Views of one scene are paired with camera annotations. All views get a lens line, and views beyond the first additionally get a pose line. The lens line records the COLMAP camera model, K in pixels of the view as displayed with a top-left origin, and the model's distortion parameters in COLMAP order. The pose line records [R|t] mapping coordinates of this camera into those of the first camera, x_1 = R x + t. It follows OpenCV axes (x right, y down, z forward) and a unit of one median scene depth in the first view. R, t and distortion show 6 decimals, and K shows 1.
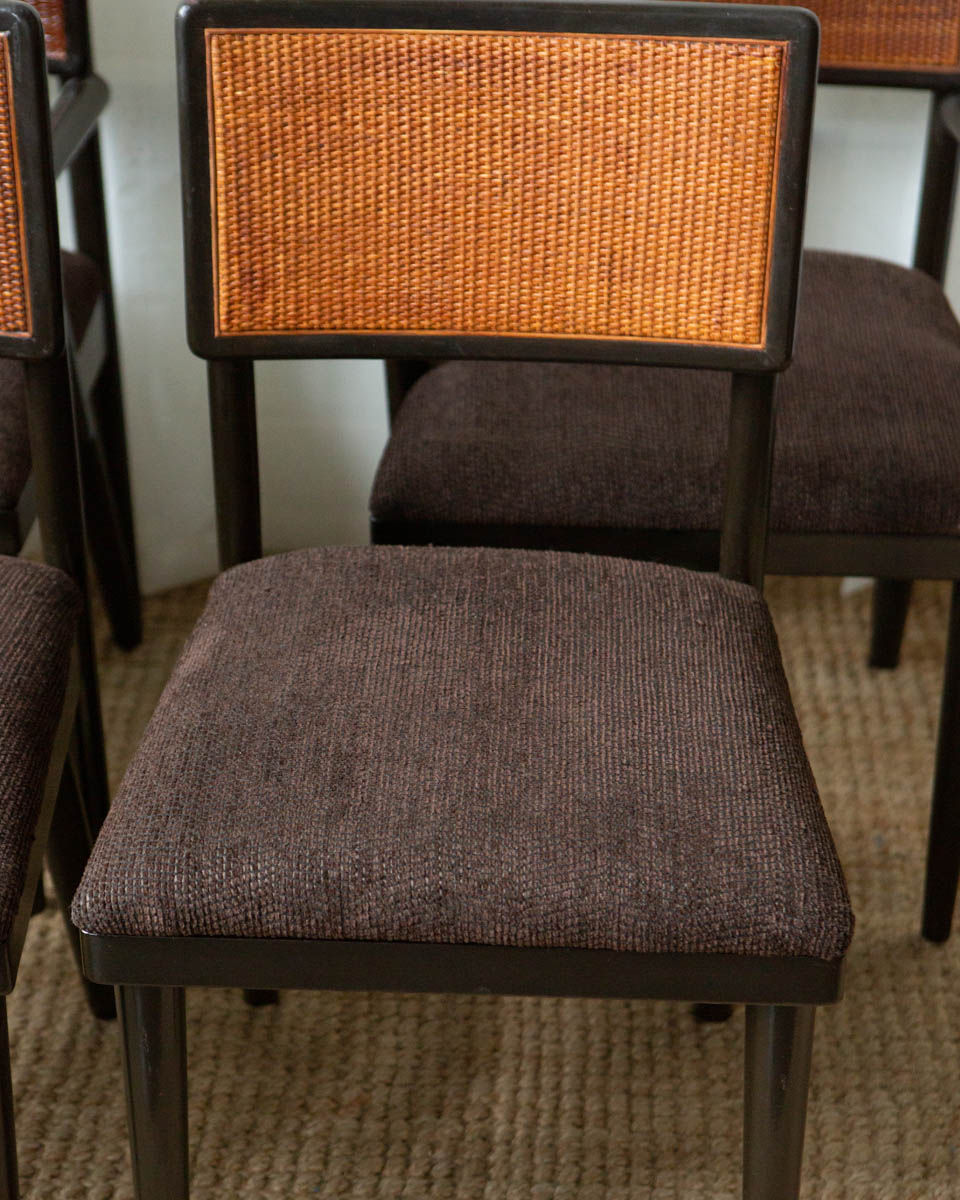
lens RADIAL K [[2225.3, 0, 480.0], [0, 2225.3, 600.0], [0, 0, 1]] dist [0.132963, 0.023550]
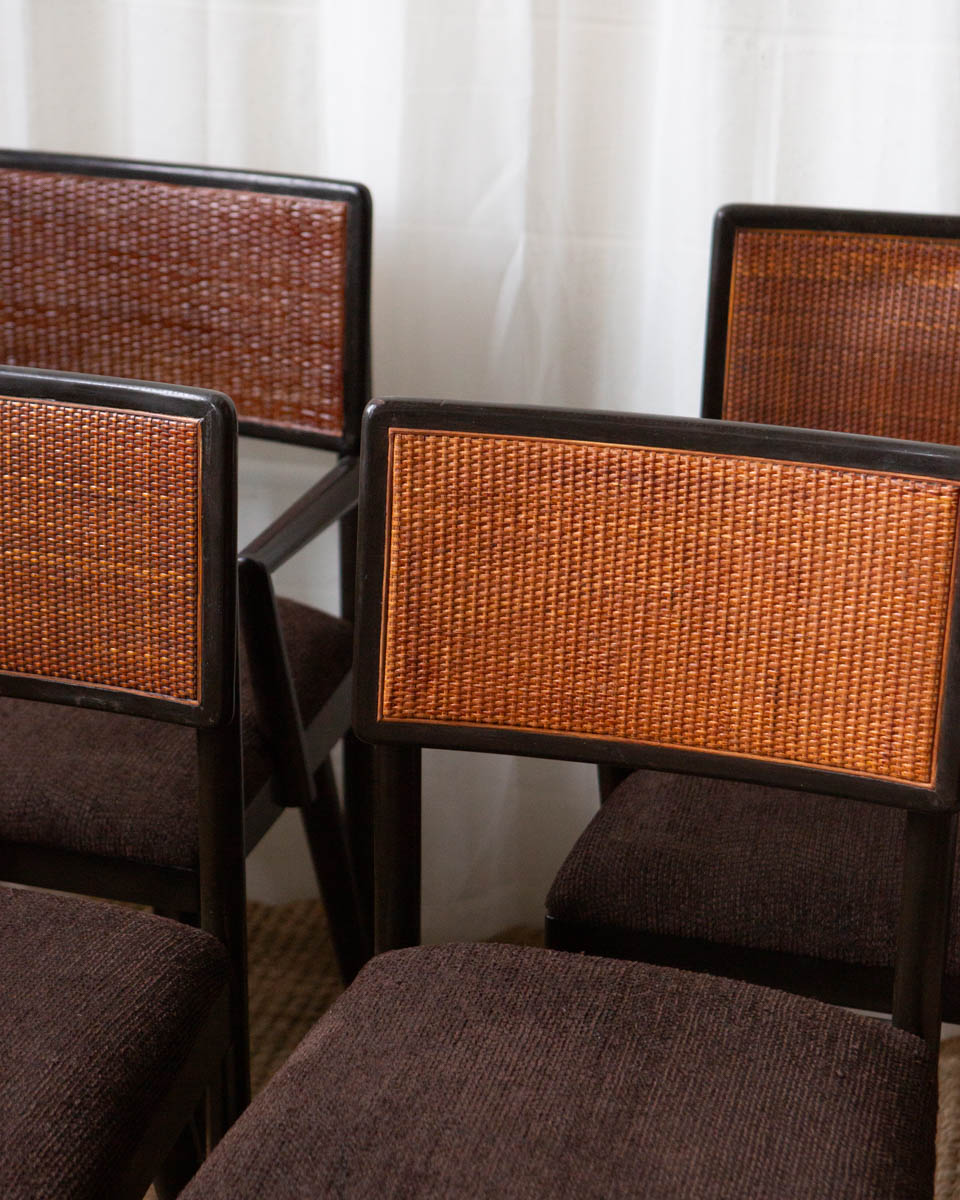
lens RADIAL K [[2225.3, 0, 480.0], [0, 2225.3, 600.0], [0, 0, 1]] dist [0.132963, 0.023550]
pose [[0.981376, 0.085151, -0.172194, 0.097134], [-0.111877, 0.982029, -0.151993, -0.025128], [0.156157, 0.168427, 0.973266, 0.026308]]
